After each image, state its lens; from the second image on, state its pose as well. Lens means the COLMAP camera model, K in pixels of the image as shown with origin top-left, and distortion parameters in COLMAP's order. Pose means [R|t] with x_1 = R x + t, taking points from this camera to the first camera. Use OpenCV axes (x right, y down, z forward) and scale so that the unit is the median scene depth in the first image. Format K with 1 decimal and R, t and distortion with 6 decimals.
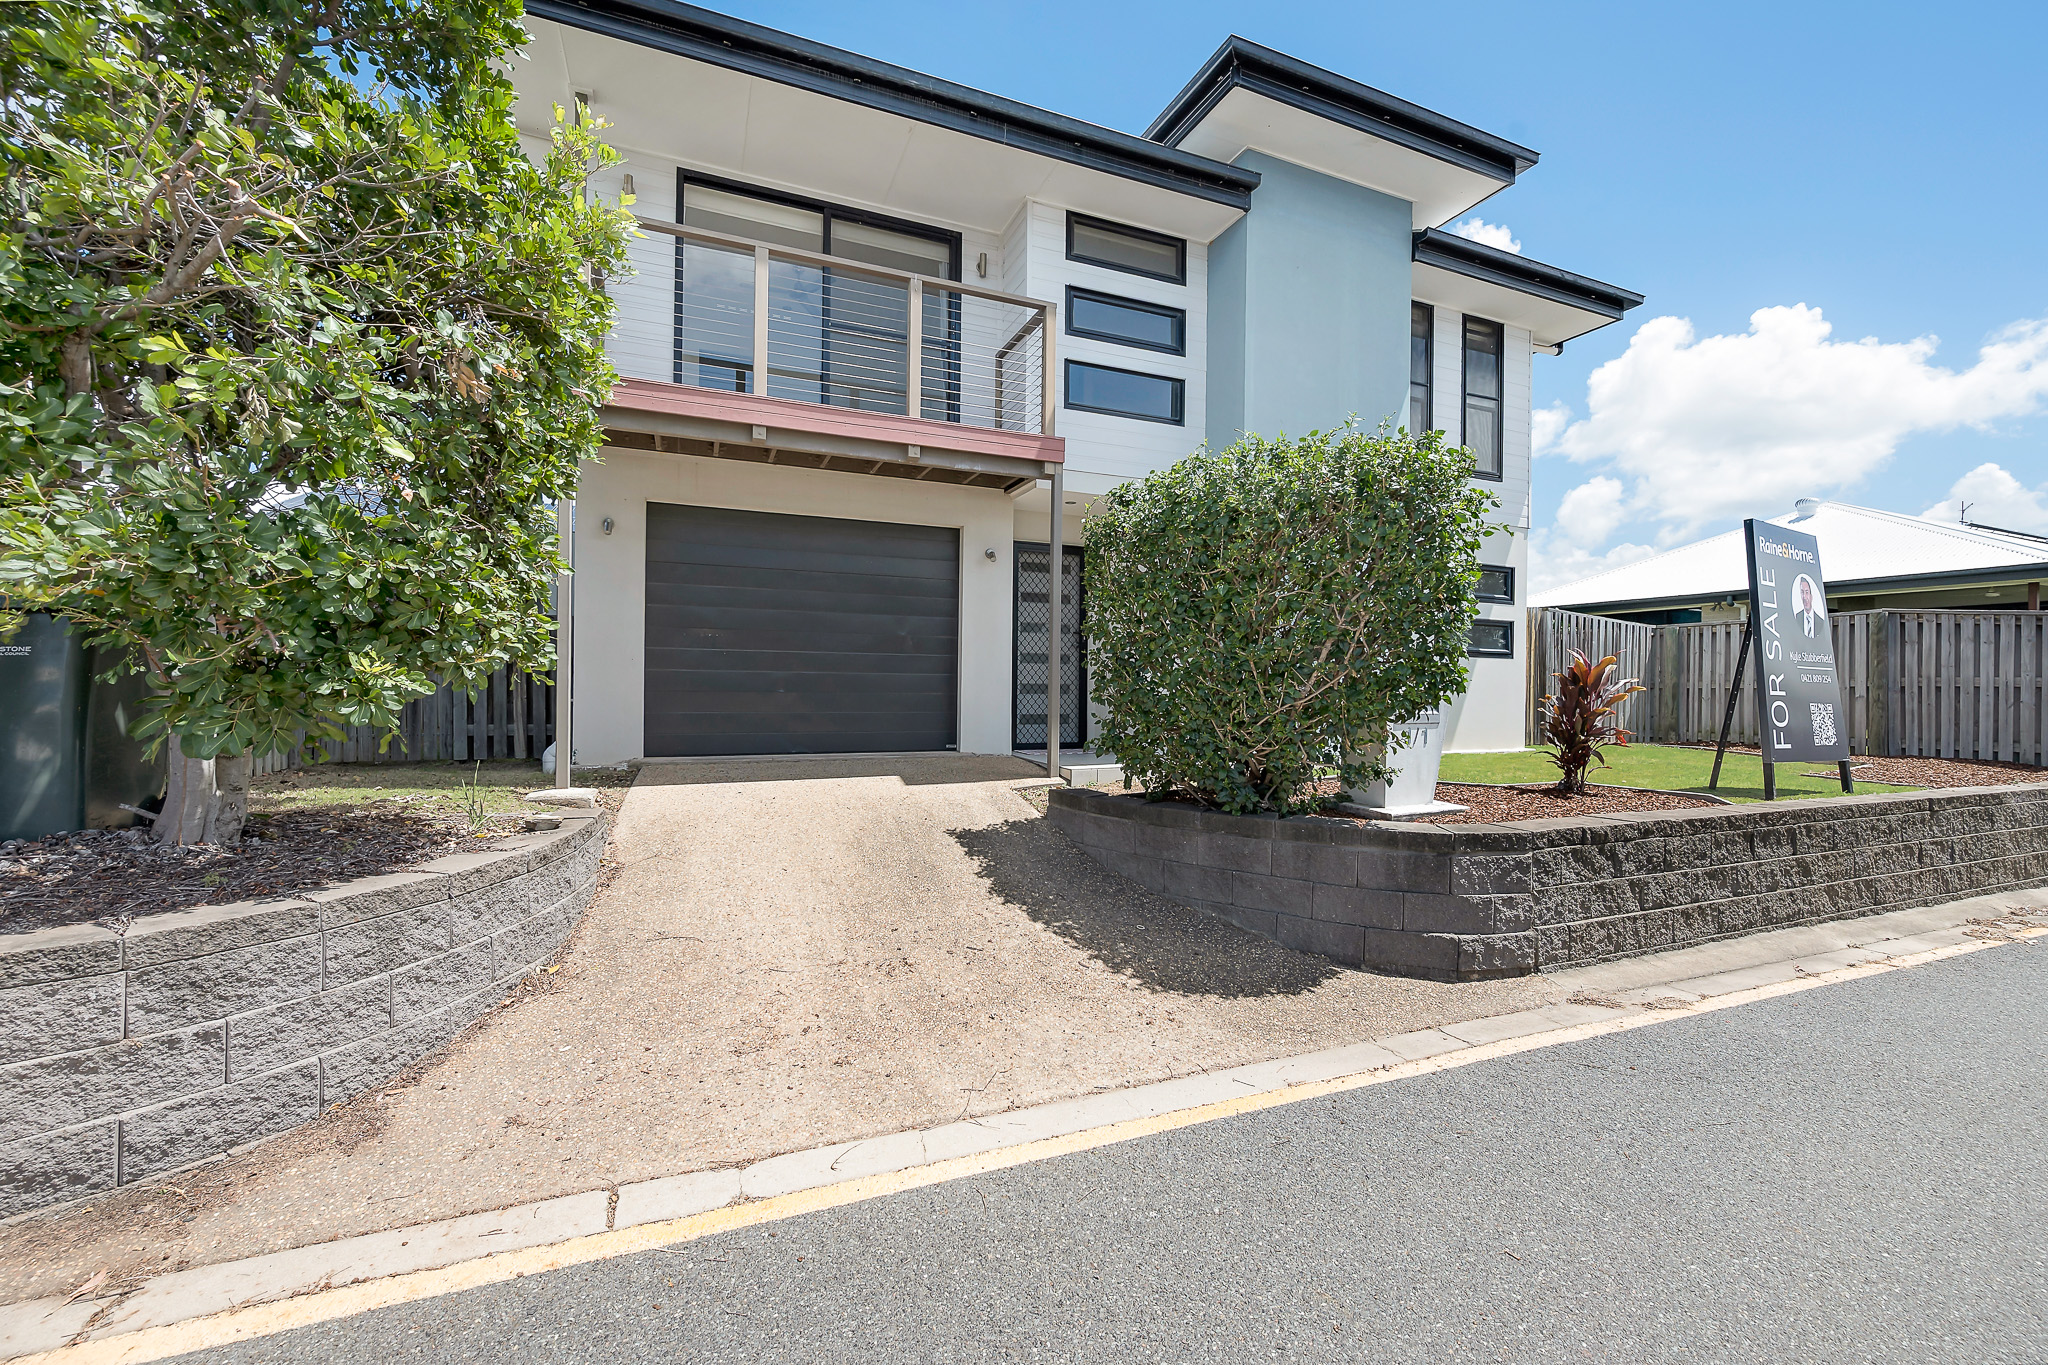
lens RADIAL K [[825.2, 0, 1021.9], [0, 825.2, 693.0], [0, 0, 1]] dist [-0.003572, -0.000209]
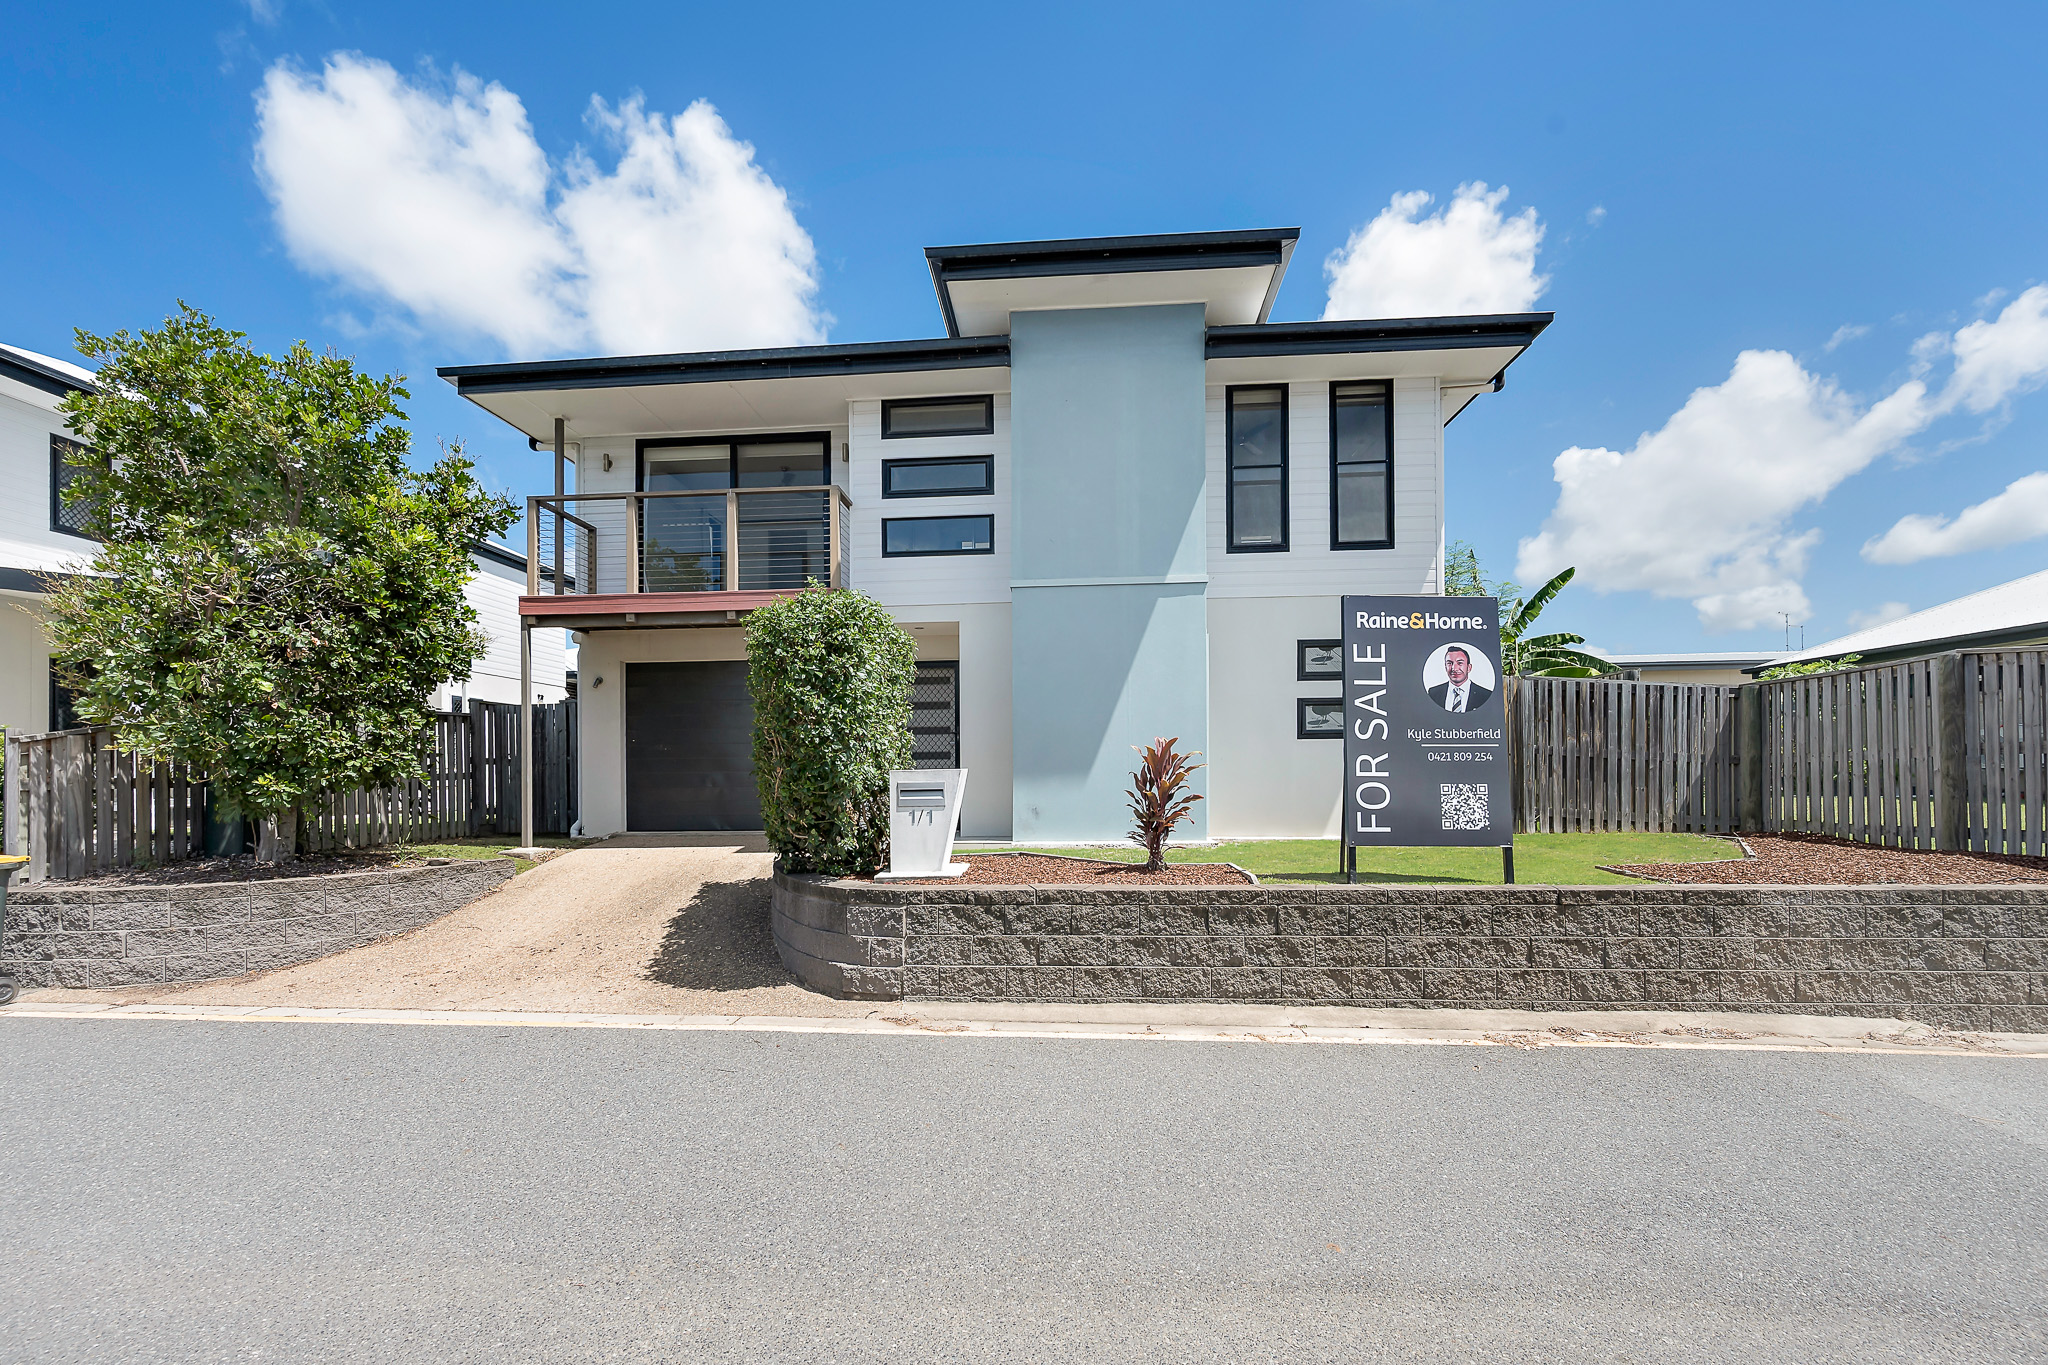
lens RADIAL K [[825.2, 0, 983.0], [0, 825.2, 775.7], [0, 0, 1]] dist [-0.003572, -0.000209]
pose [[0.891003, -0.021025, -0.453510, 1.187531], [0.017196, 0.999773, -0.012566, 0.008355], [0.453672, 0.003398, 0.891162, -0.077972]]
